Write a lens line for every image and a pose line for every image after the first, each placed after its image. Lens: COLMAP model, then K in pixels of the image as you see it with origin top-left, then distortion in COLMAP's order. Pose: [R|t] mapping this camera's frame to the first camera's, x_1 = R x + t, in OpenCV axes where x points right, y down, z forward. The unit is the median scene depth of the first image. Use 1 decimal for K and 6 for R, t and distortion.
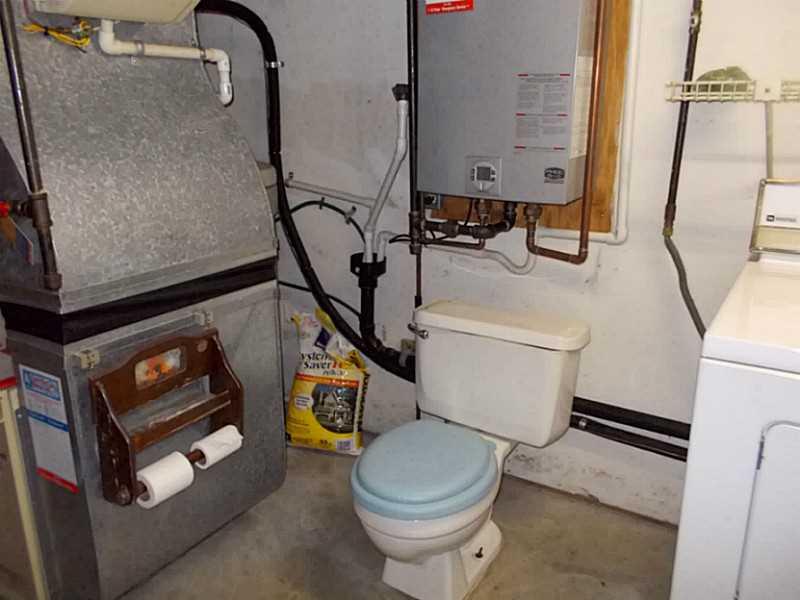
lens RADIAL K [[681.7, 0, 400.1], [0, 681.7, 301.9], [0, 0, 1]] dist [0.015112, -0.029326]
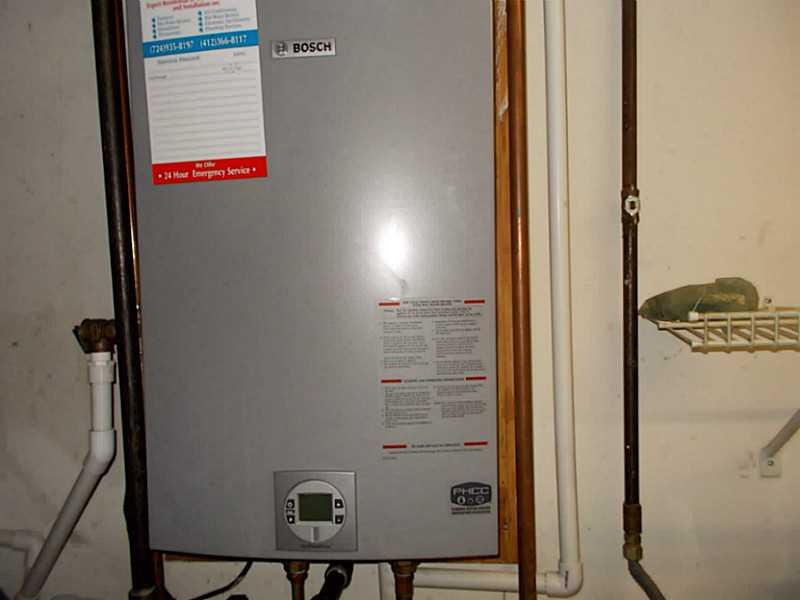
lens RADIAL K [[681.7, 0, 402.0], [0, 681.7, 299.9], [0, 0, 1]] dist [0.015112, -0.029326]
pose [[0.880246, -0.040135, 0.472816, -0.038561], [0.164528, 0.960419, -0.224778, -0.208705], [-0.445080, 0.275652, 0.852009, 0.541826]]
